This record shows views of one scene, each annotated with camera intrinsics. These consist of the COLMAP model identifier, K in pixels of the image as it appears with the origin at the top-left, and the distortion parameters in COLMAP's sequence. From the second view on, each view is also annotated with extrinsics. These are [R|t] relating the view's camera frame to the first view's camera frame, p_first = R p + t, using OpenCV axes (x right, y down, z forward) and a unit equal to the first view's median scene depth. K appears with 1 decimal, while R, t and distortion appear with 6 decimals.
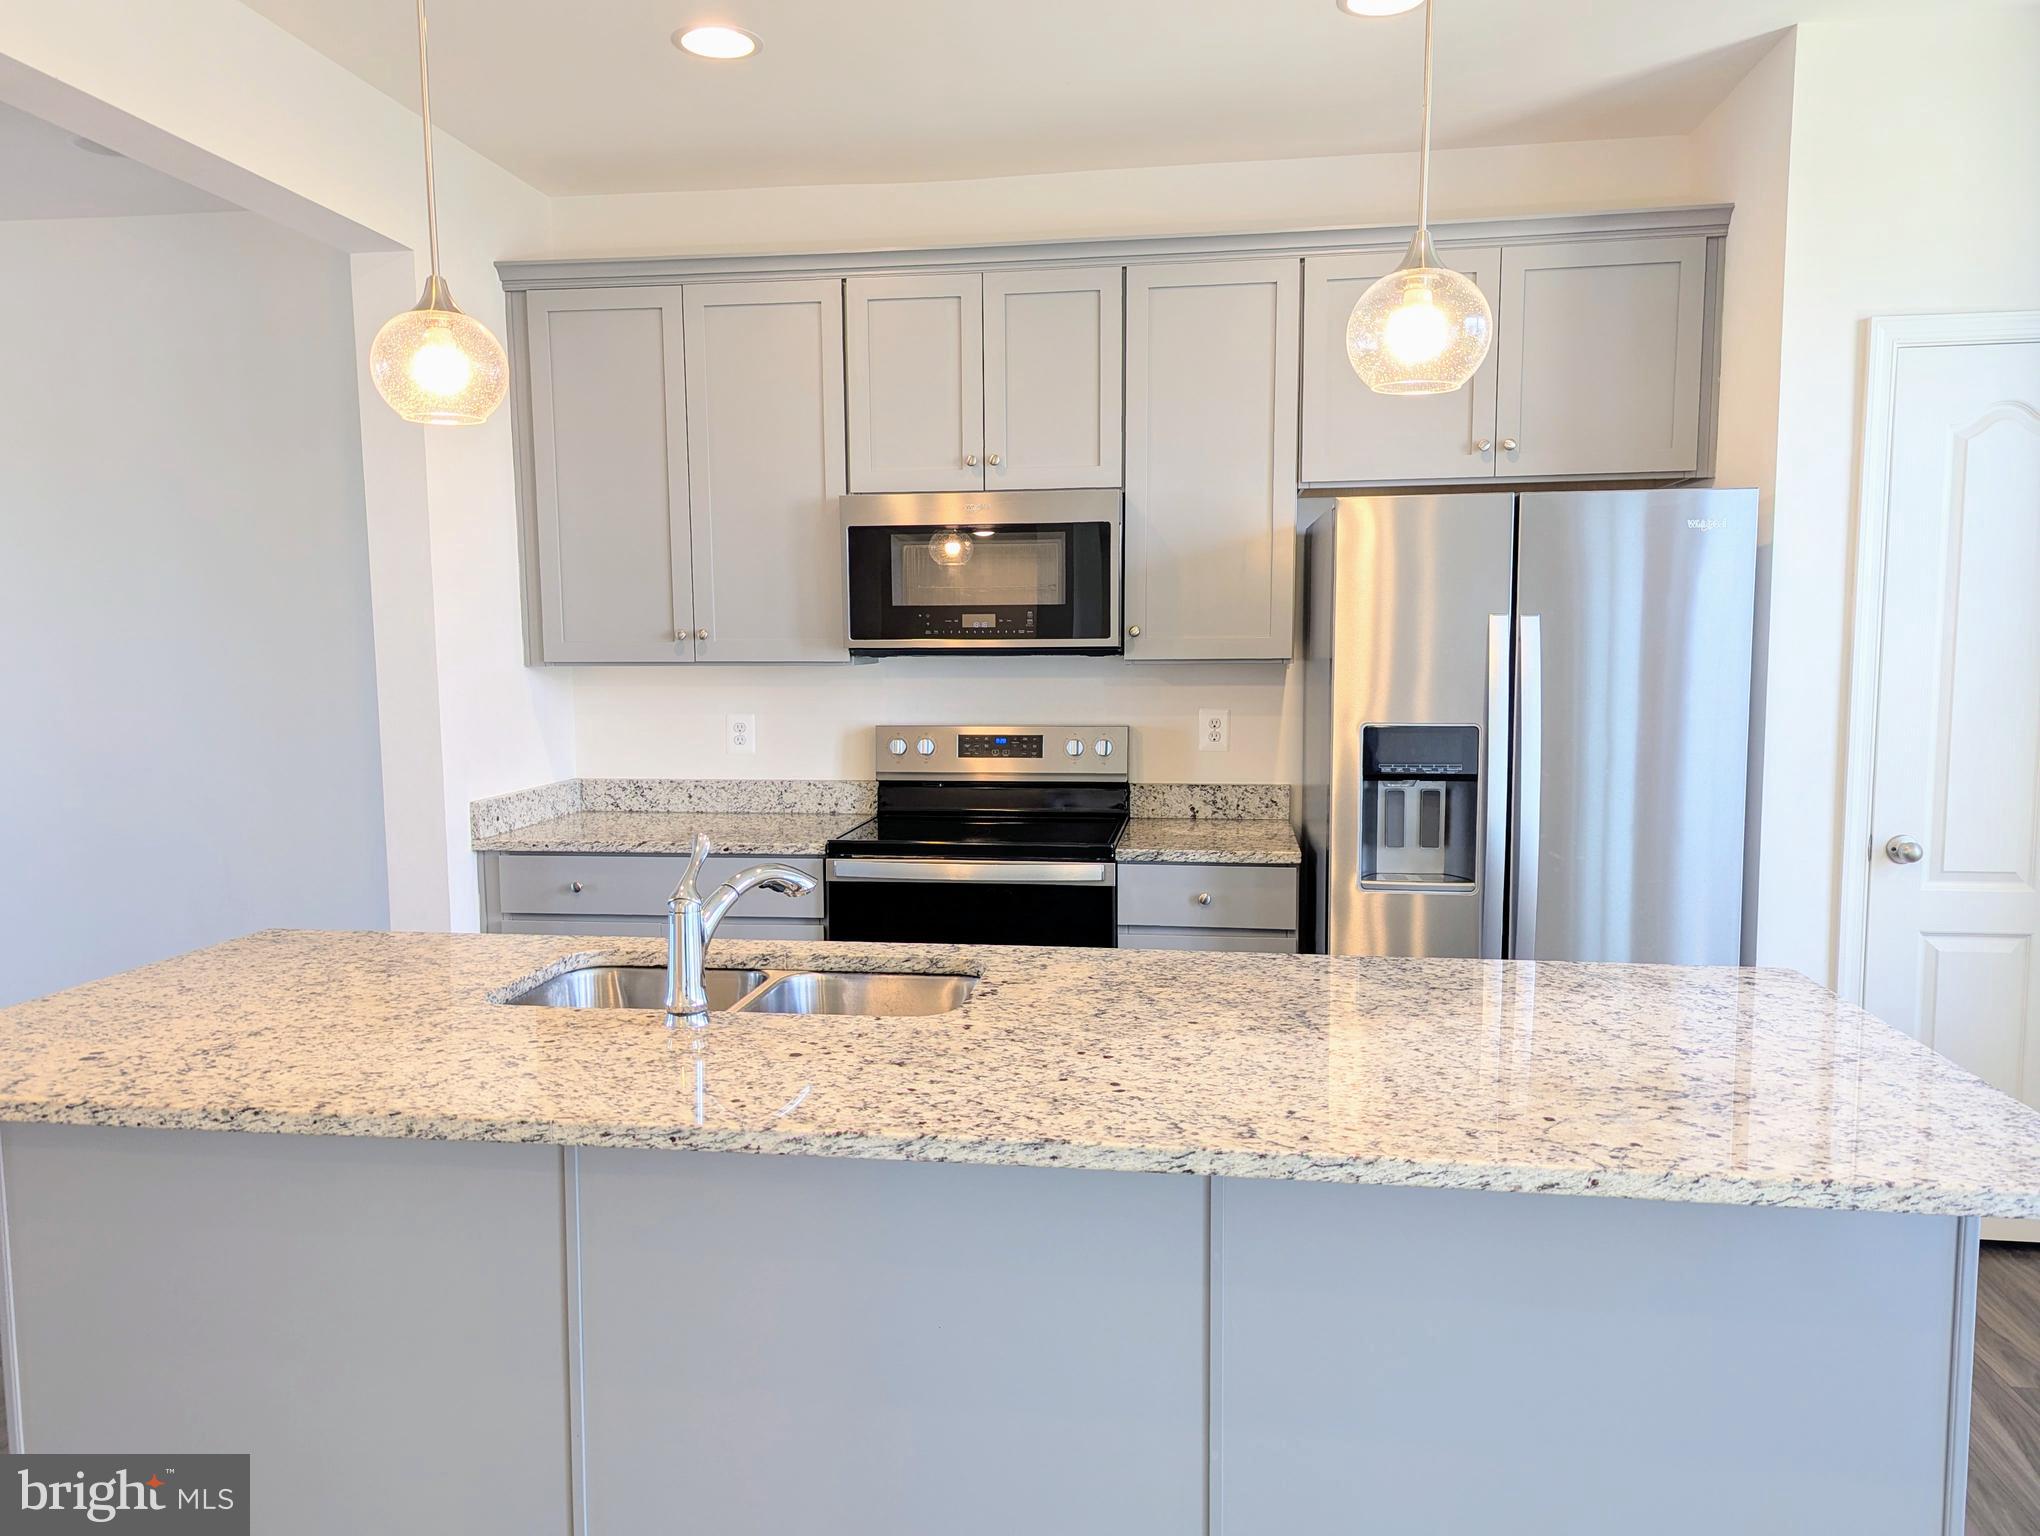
lens RADIAL K [[1449.1, 0, 1017.4], [0, 1449.1, 772.1], [0, 0, 1]] dist [0.050787, -0.033908]
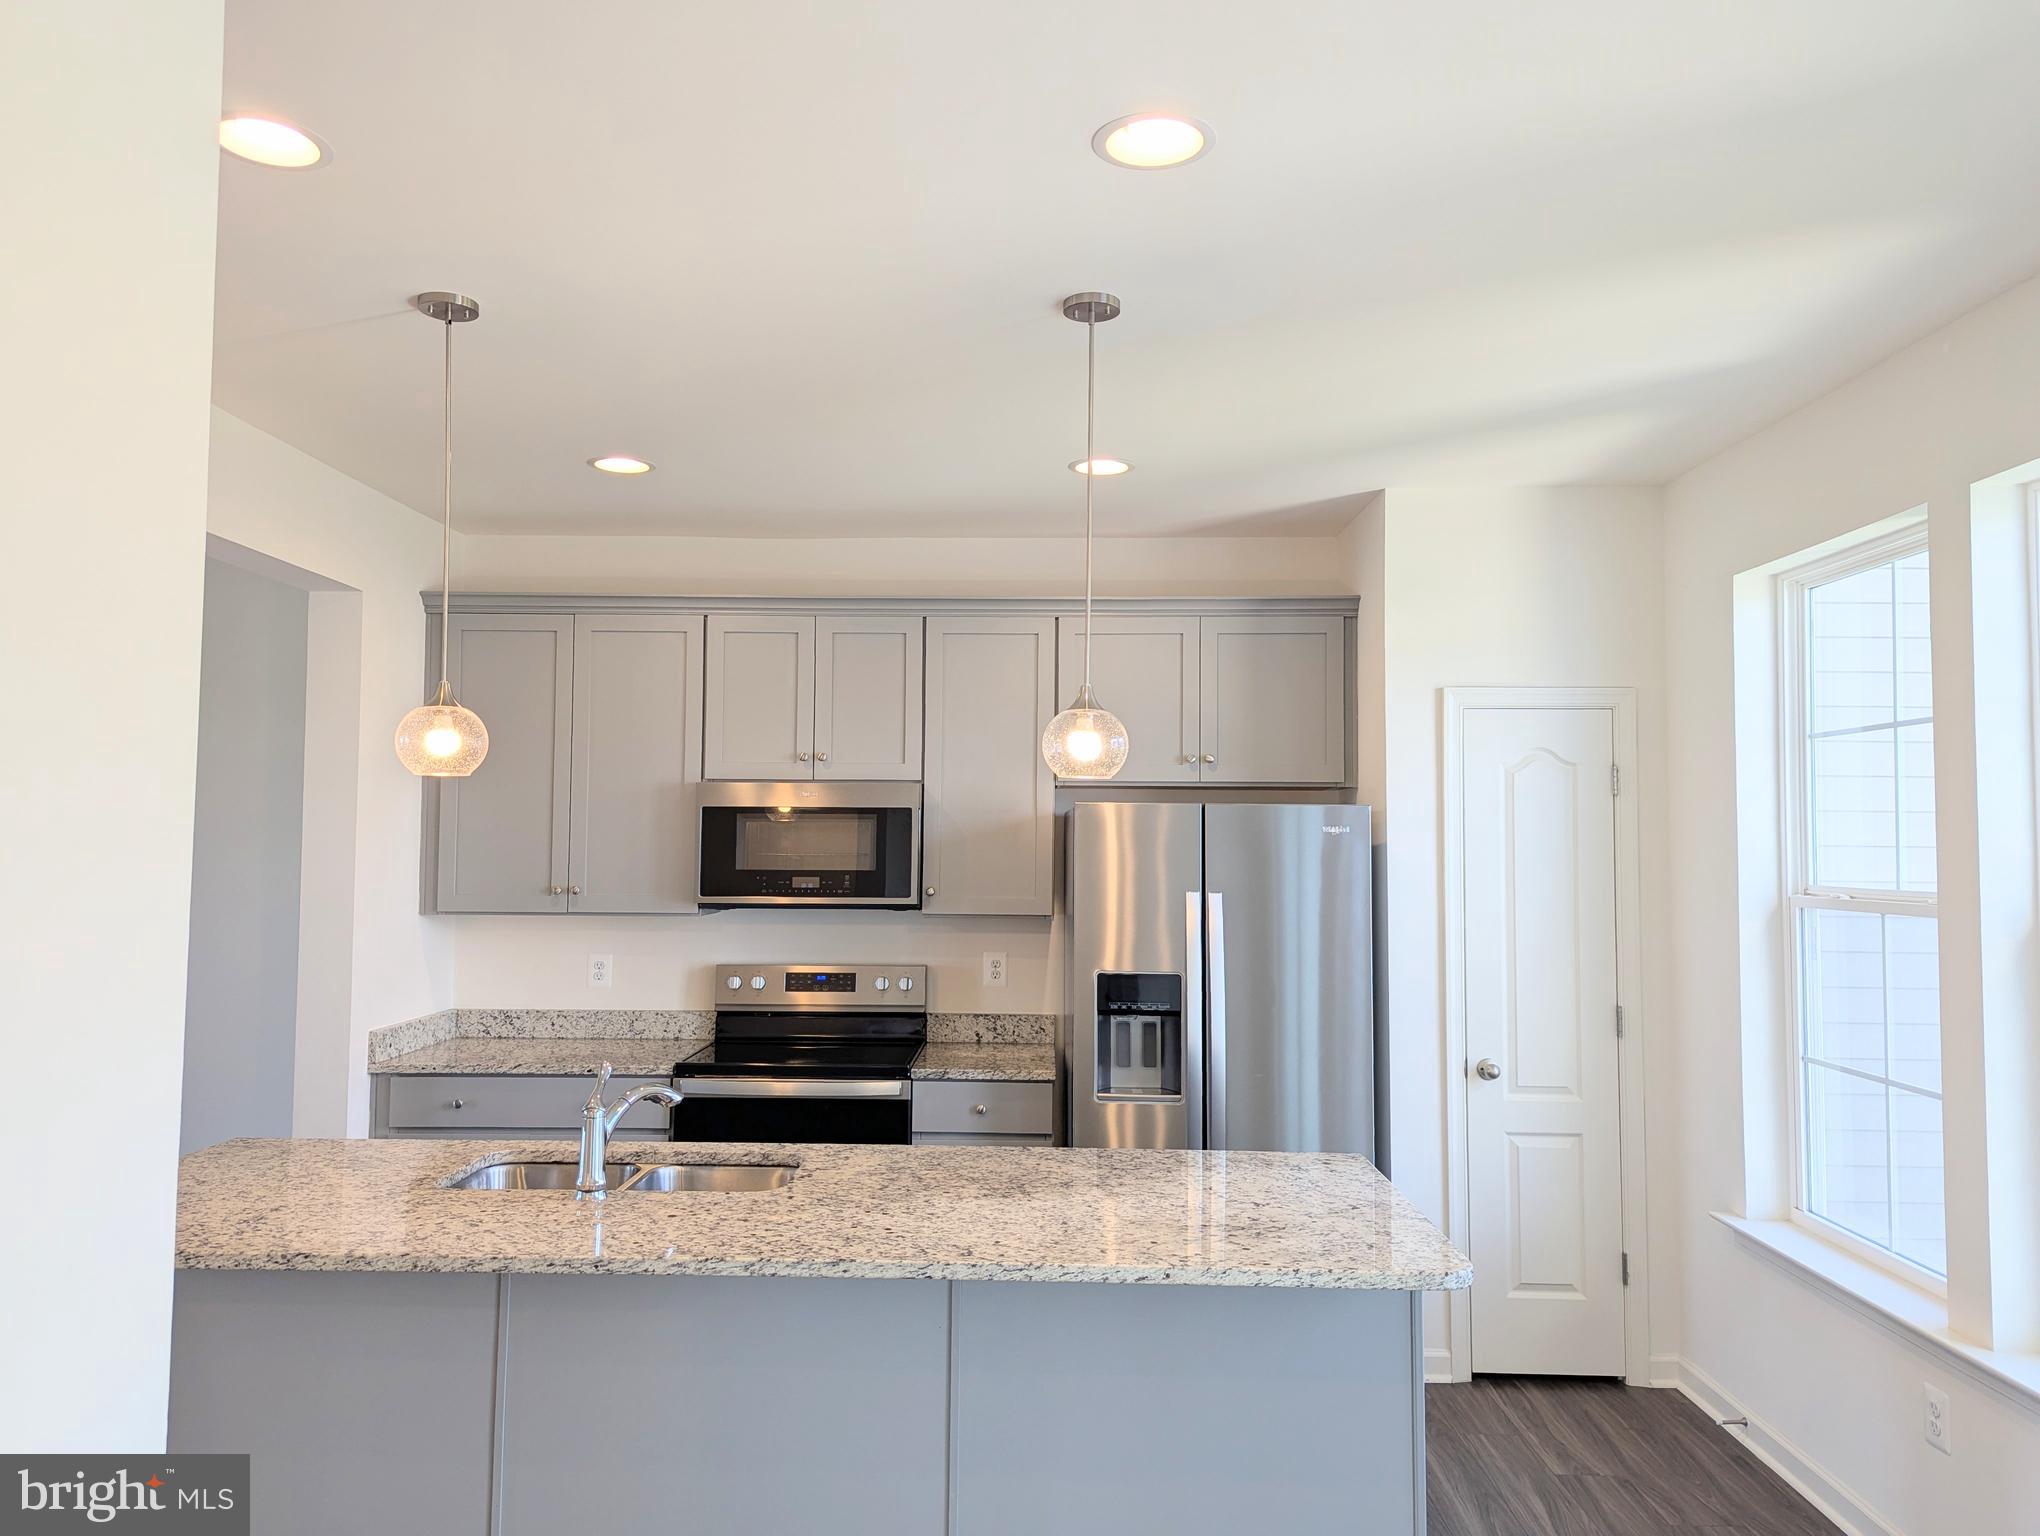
lens RADIAL K [[1449.1, 0, 1013.8], [0, 1449.1, 759.5], [0, 0, 1]] dist [0.050787, -0.033908]
pose [[0.992983, 0.023033, 0.115992, 0.004865], [-0.004936, 0.988067, -0.153944, -0.020227], [-0.118154, 0.152292, 0.981248, -0.312377]]
